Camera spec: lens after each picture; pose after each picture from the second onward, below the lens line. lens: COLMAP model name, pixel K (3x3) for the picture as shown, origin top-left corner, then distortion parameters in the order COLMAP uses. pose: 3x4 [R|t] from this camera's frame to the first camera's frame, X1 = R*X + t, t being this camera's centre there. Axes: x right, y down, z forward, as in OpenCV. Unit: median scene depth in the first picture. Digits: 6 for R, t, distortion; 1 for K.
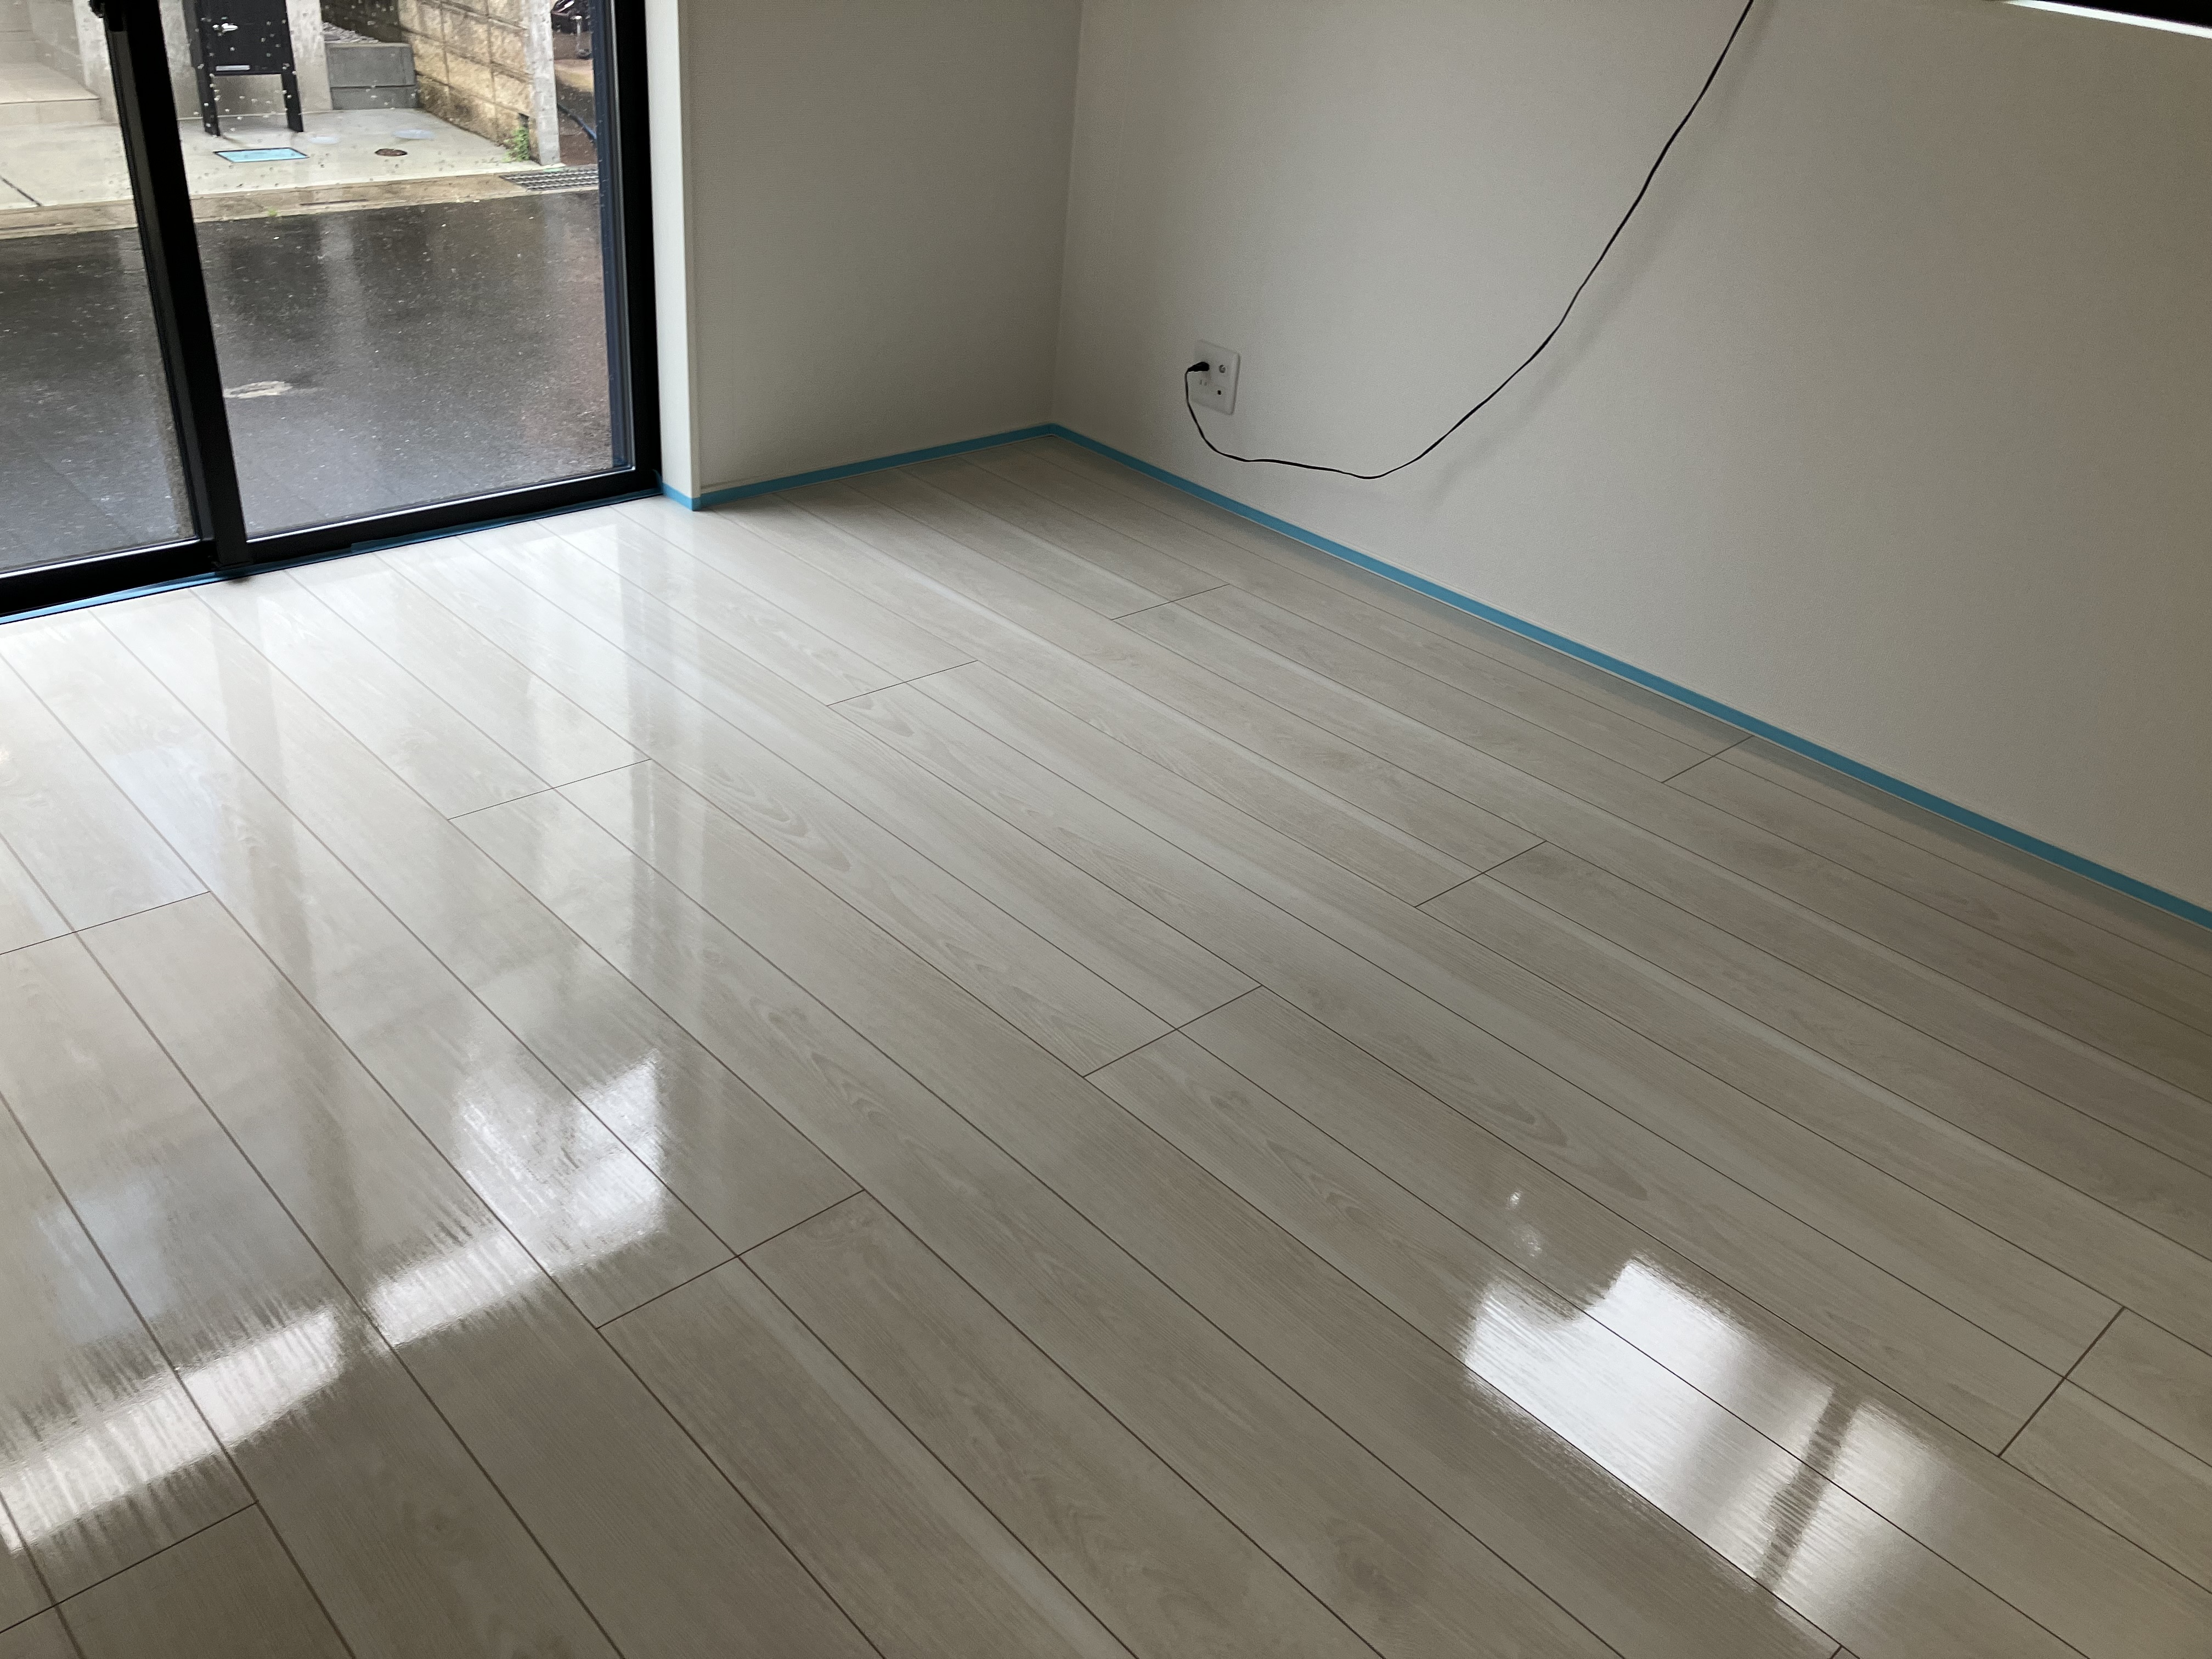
lens RADIAL K [[1826.6, 0, 1106.0], [0, 1826.6, 829.5], [0, 0, 1]] dist [0.043620, -0.064224]
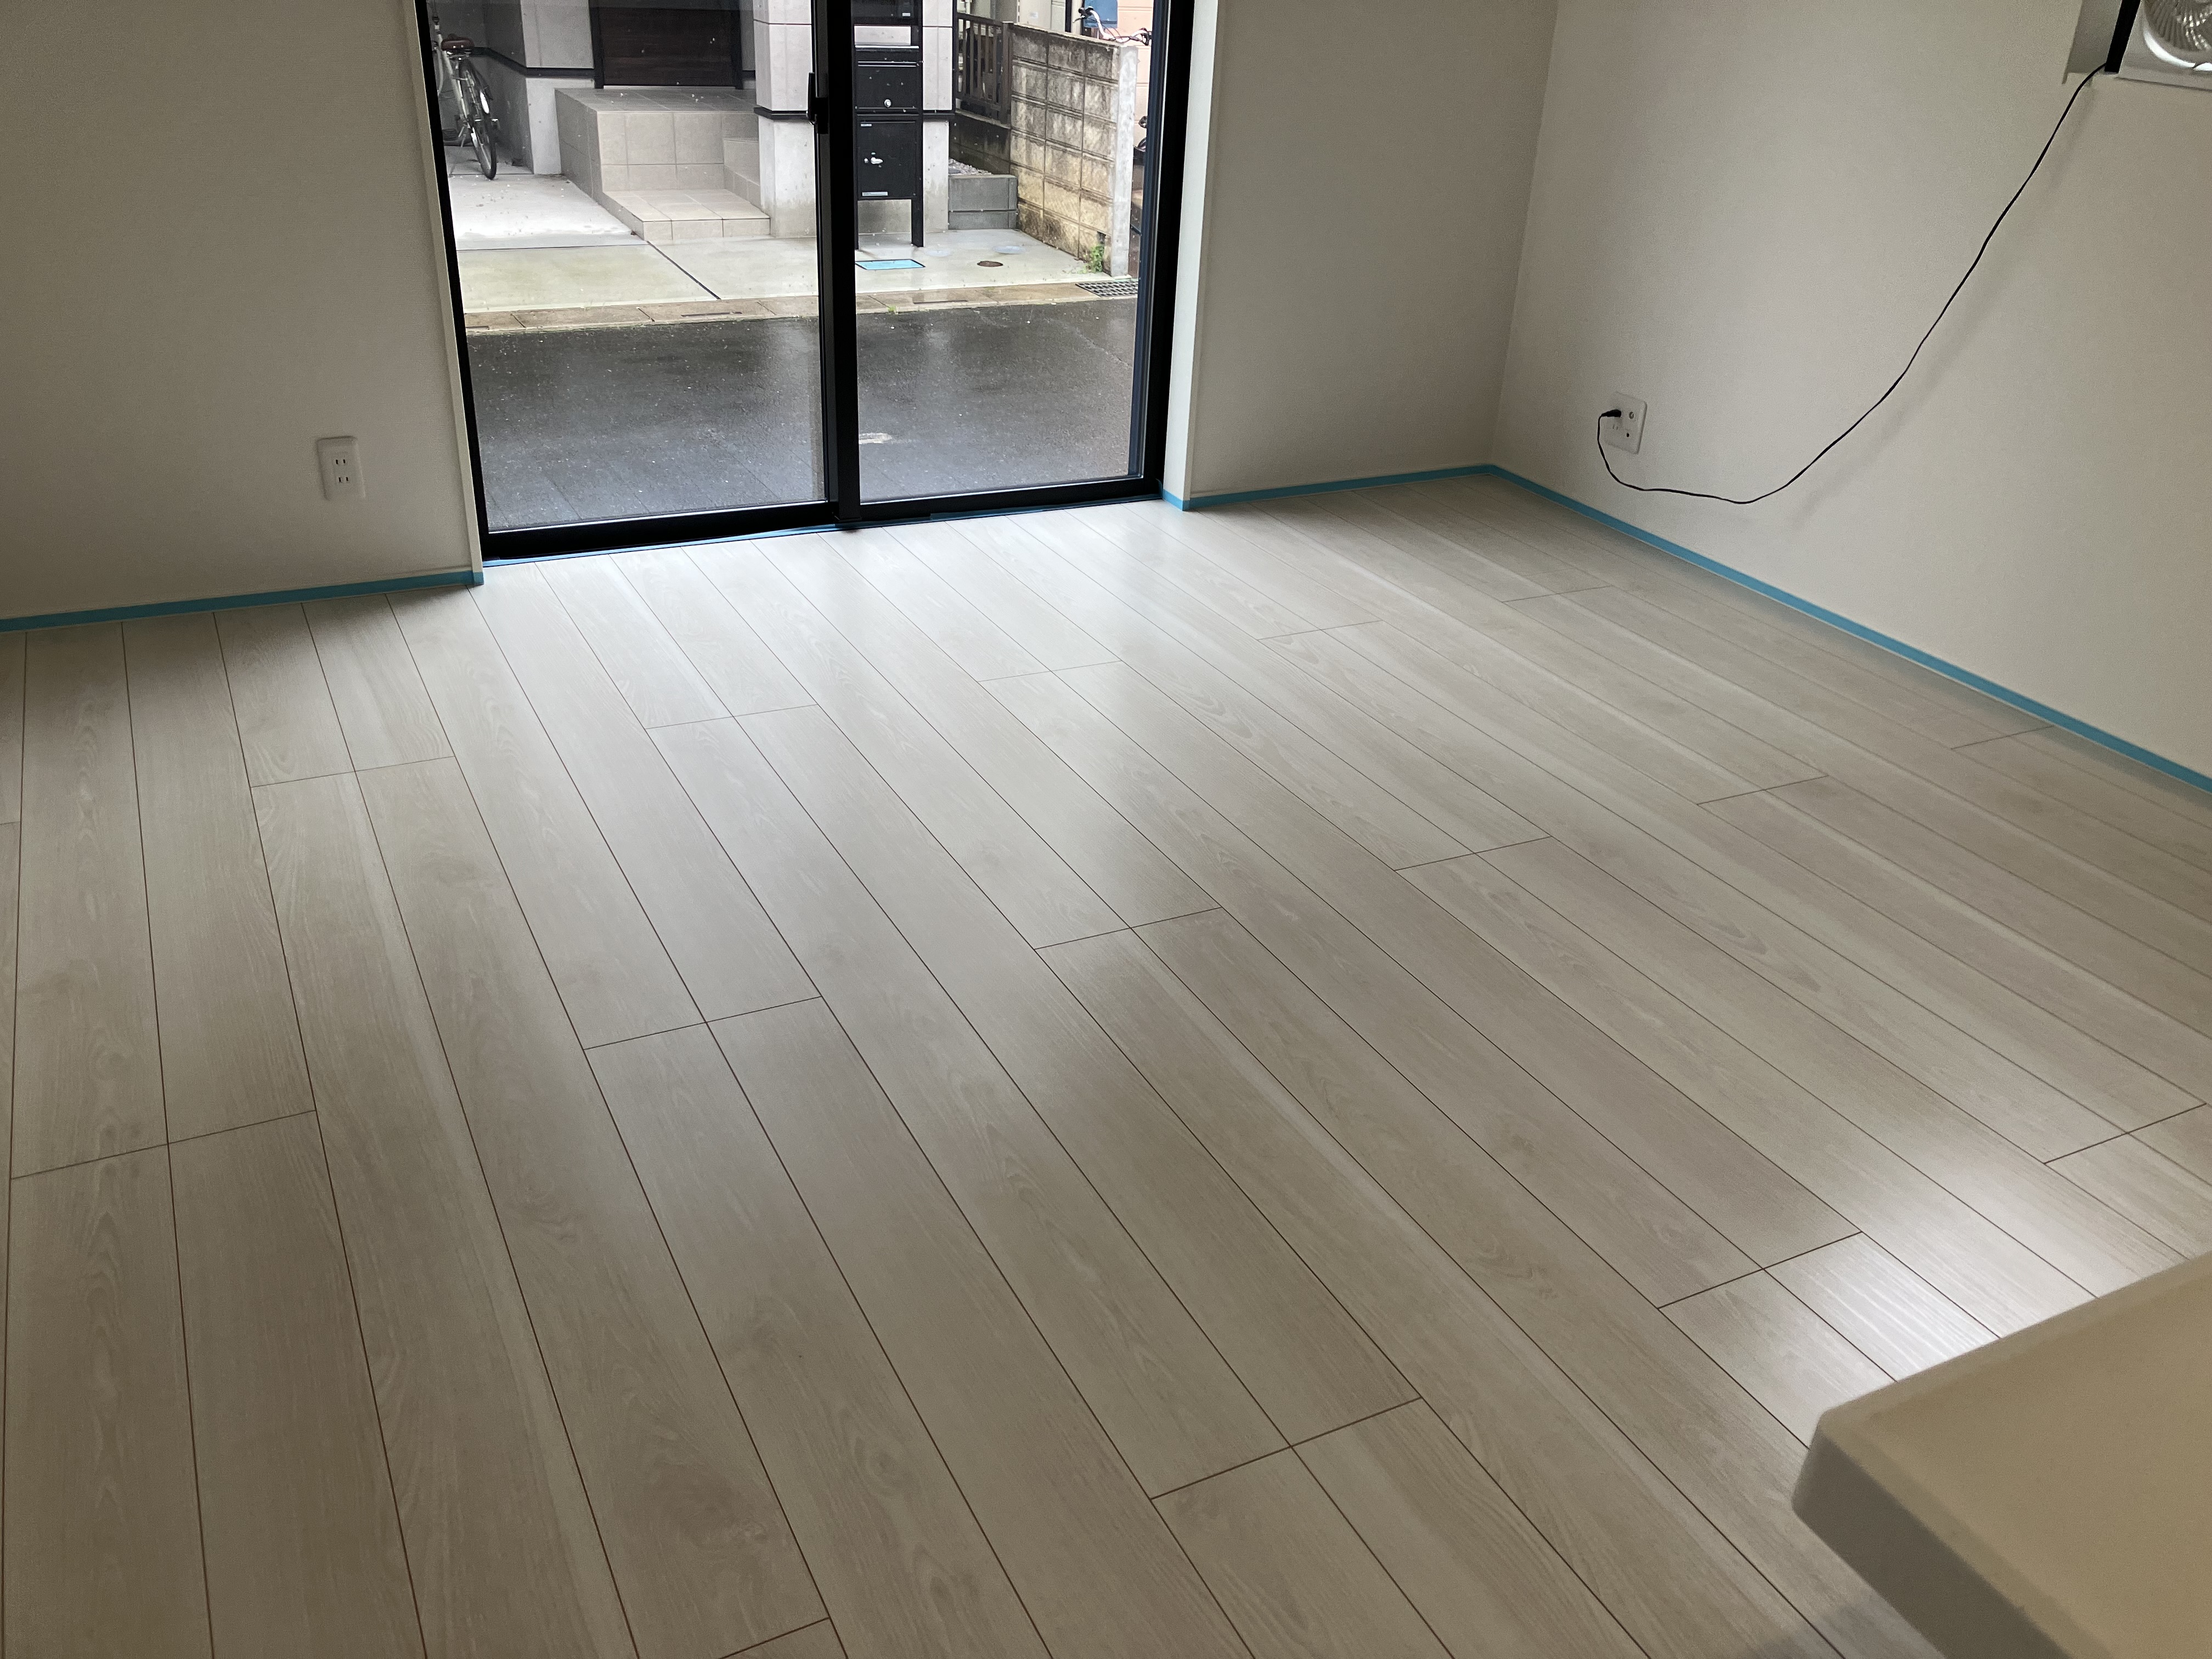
lens RADIAL K [[1826.6, 0, 1106.0], [0, 1826.6, 829.5], [0, 0, 1]] dist [0.043620, -0.064224]
pose [[0.958611, 0.098115, -0.267281, 0.089947], [-0.116773, 0.991646, -0.054792, 0.131542], [0.259672, 0.083736, 0.962060, -0.227688]]
